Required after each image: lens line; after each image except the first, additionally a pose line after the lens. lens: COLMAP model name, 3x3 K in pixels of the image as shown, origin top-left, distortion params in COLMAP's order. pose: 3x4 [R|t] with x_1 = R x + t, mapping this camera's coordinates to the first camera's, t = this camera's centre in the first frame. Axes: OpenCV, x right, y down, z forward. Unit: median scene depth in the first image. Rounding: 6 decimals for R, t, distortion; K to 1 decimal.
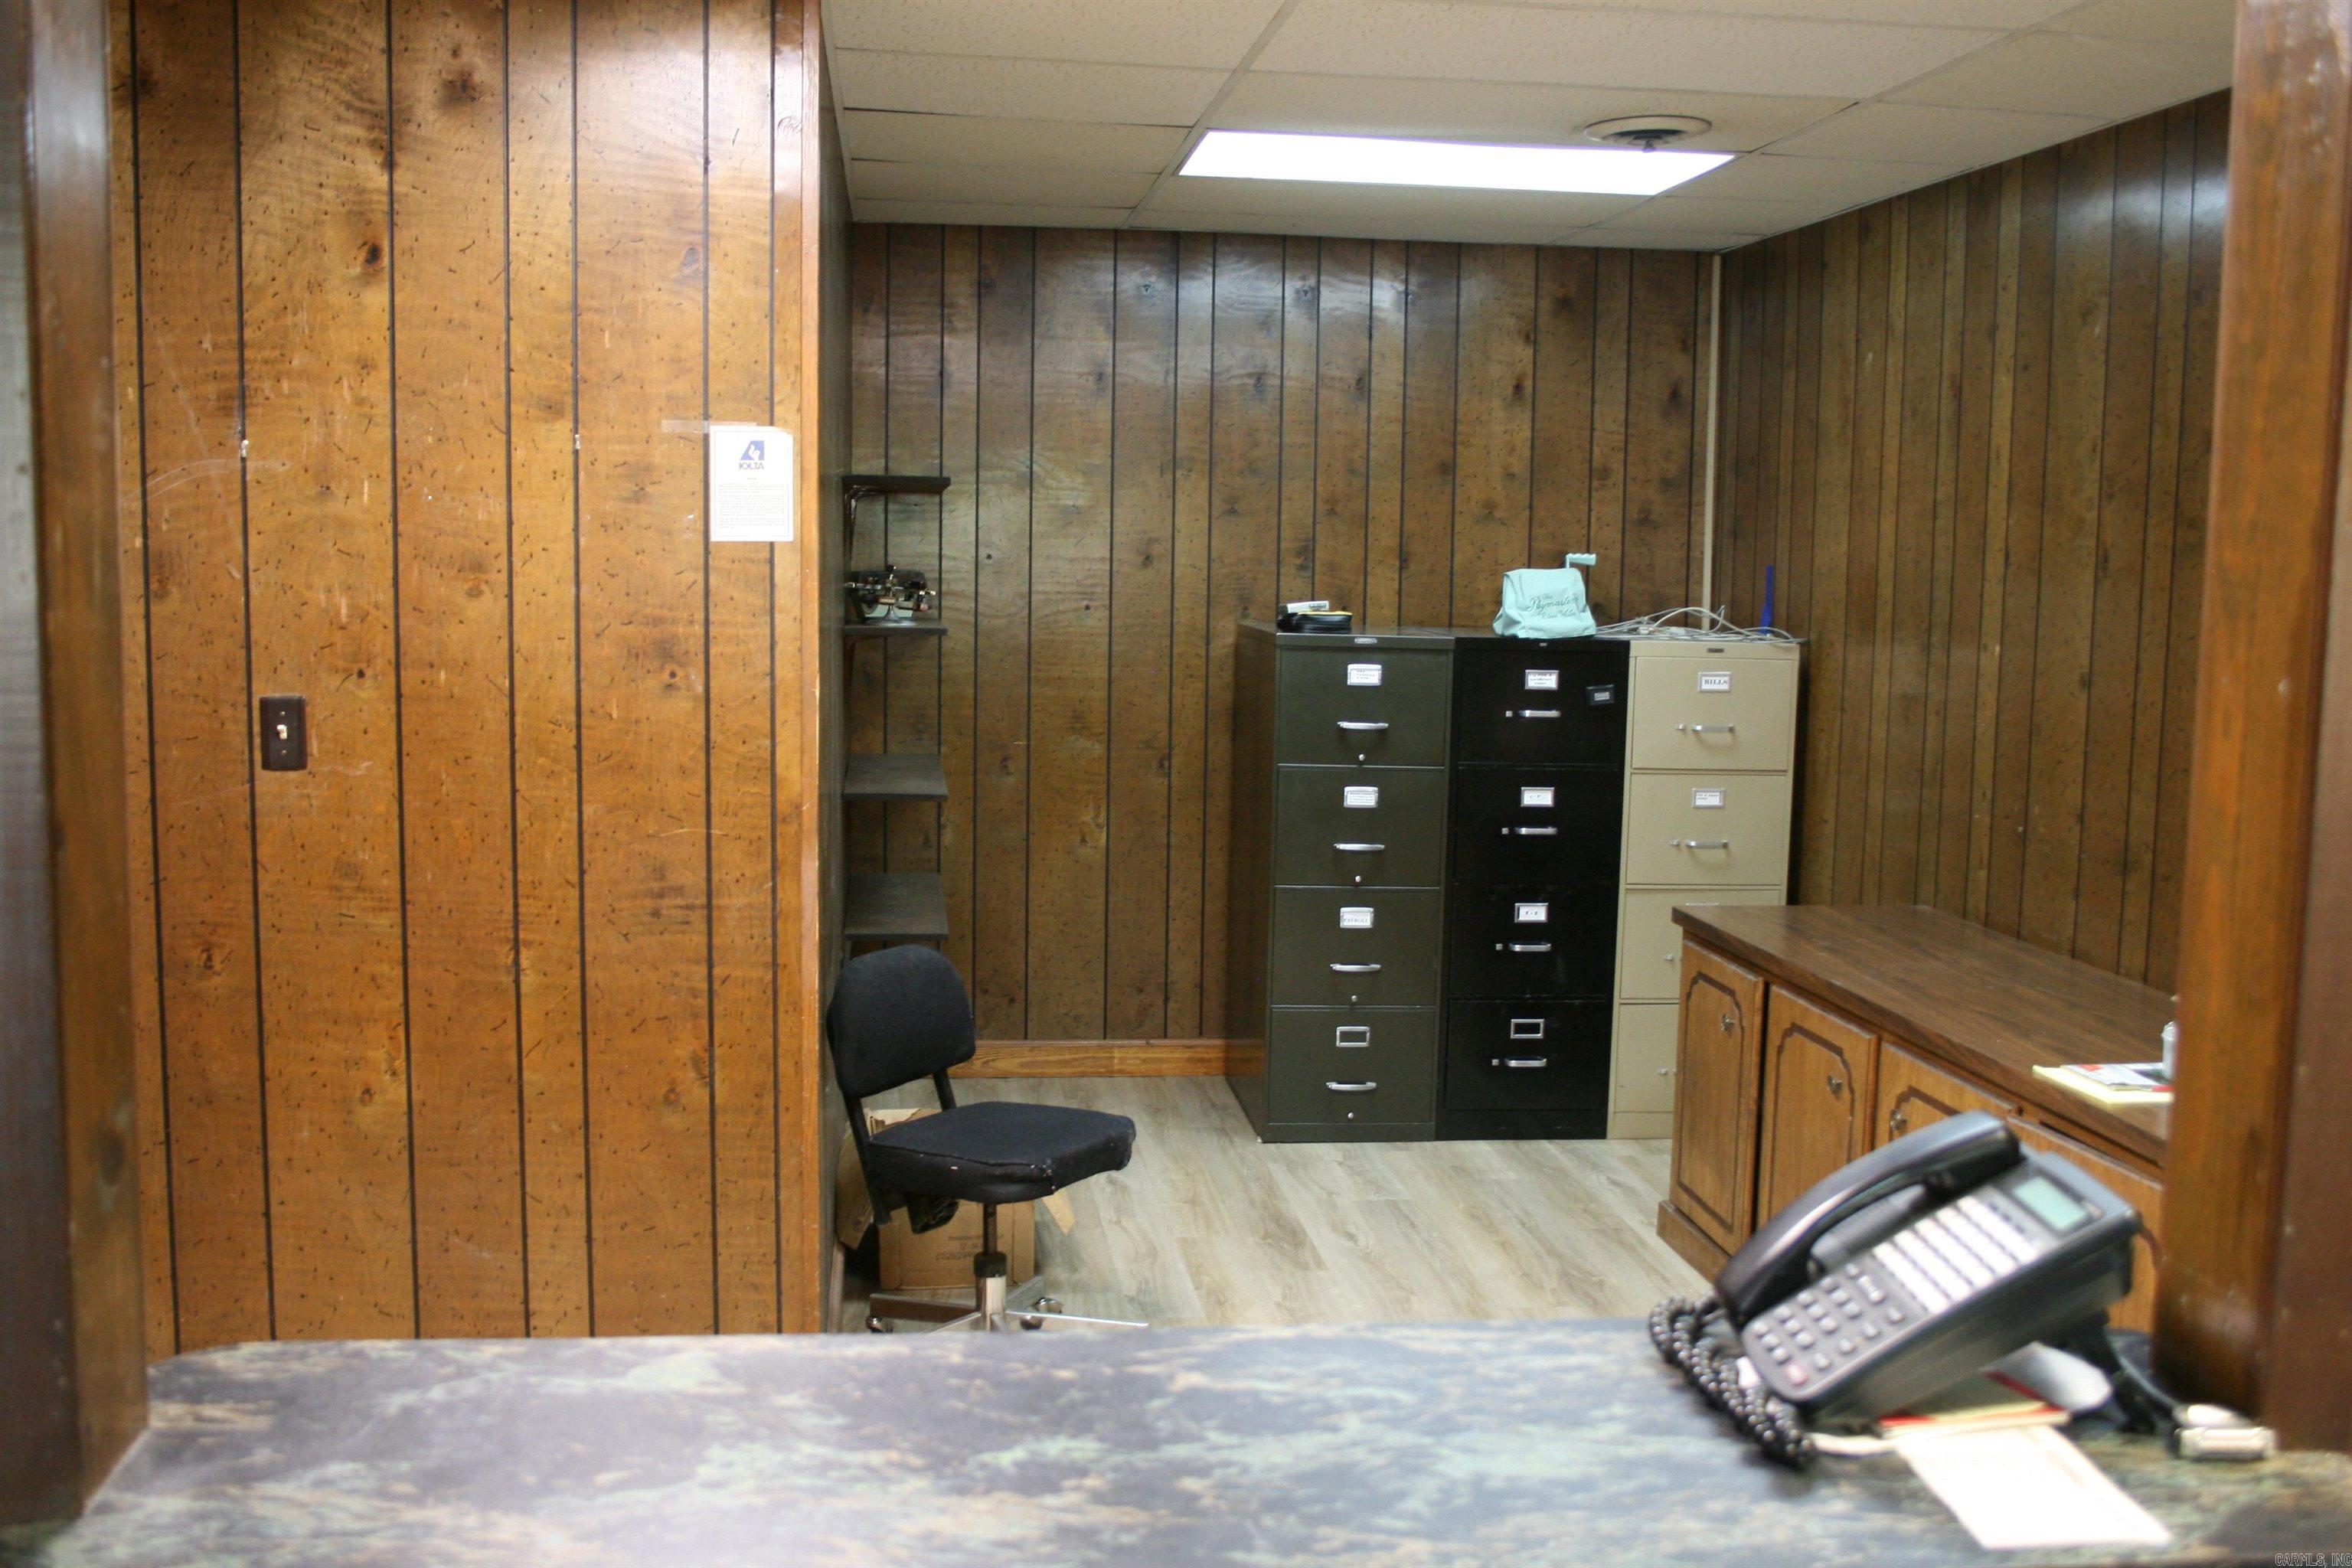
lens RADIAL K [[2356.1, 0, 1176.0], [0, 2356.1, 784.0], [0, 0, 1]] dist [-0.060550, -0.001512]
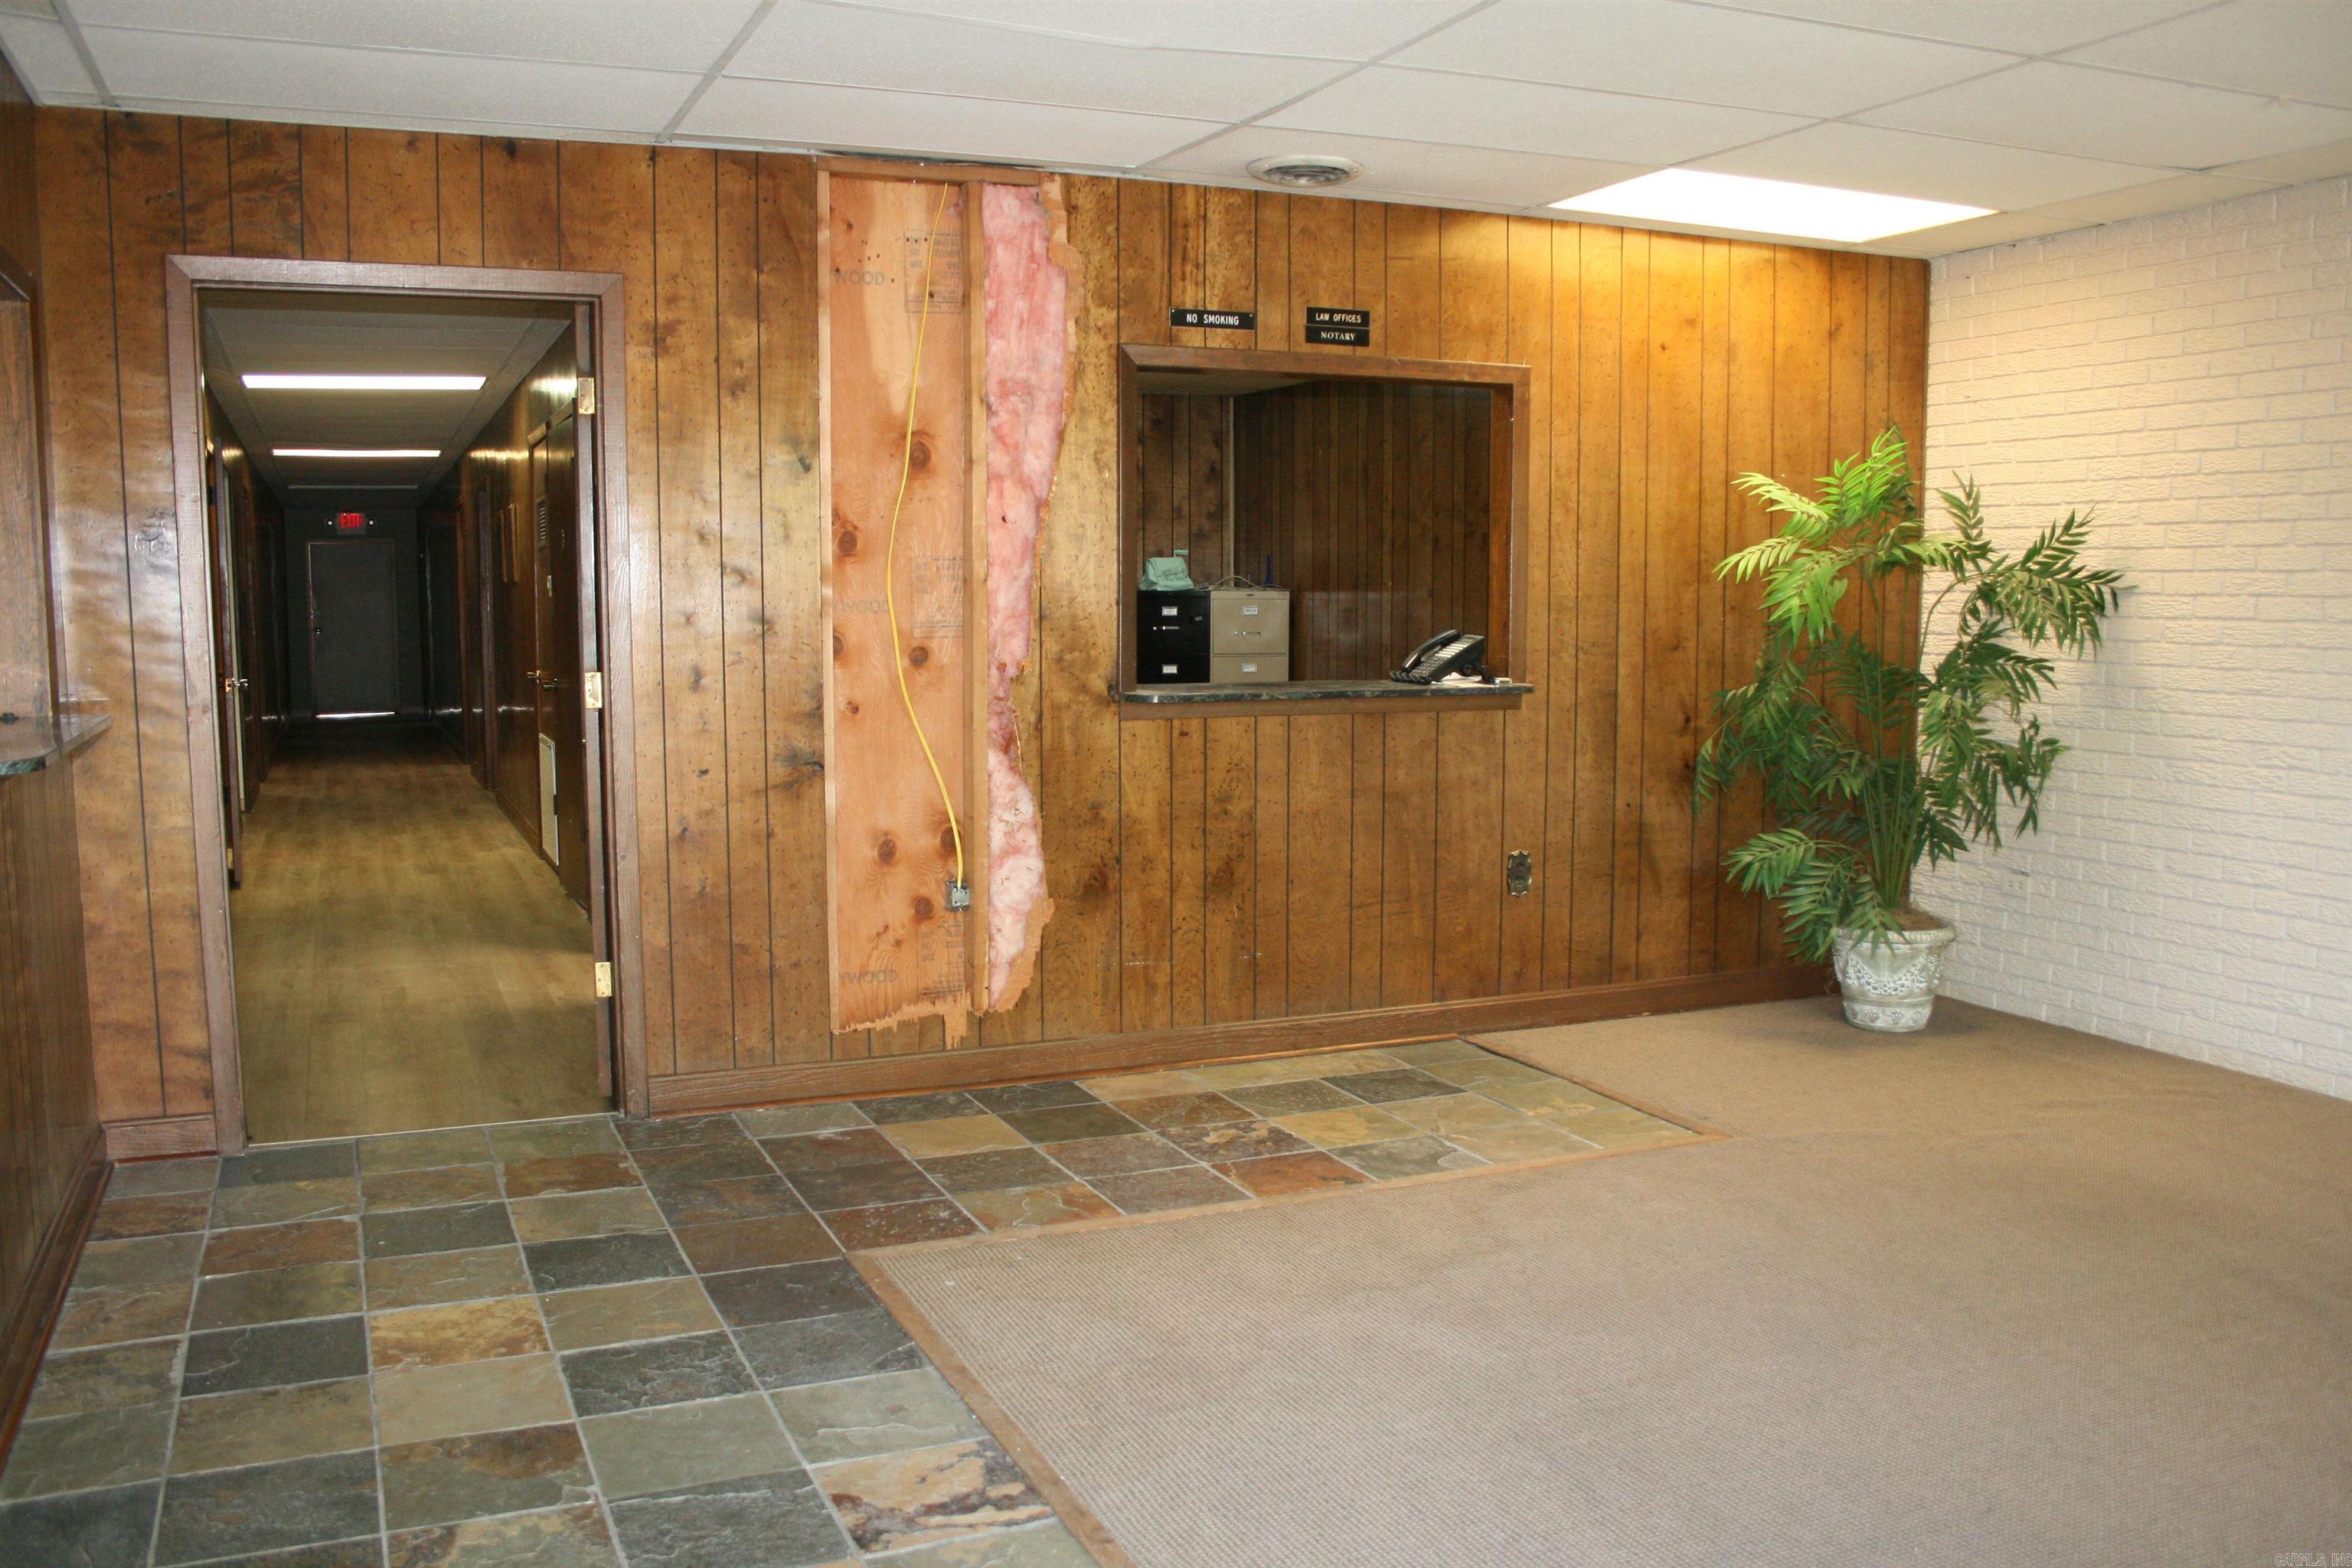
lens RADIAL K [[2041.8, 0, 1176.0], [0, 2041.8, 784.0], [0, 0, 1]] dist [-0.003055, -0.000239]
pose [[0.960506, -0.040440, 0.275305, -0.329097], [0.042660, 0.999087, -0.002077, 0.108070], [-0.274970, 0.013739, 0.961355, -0.689485]]
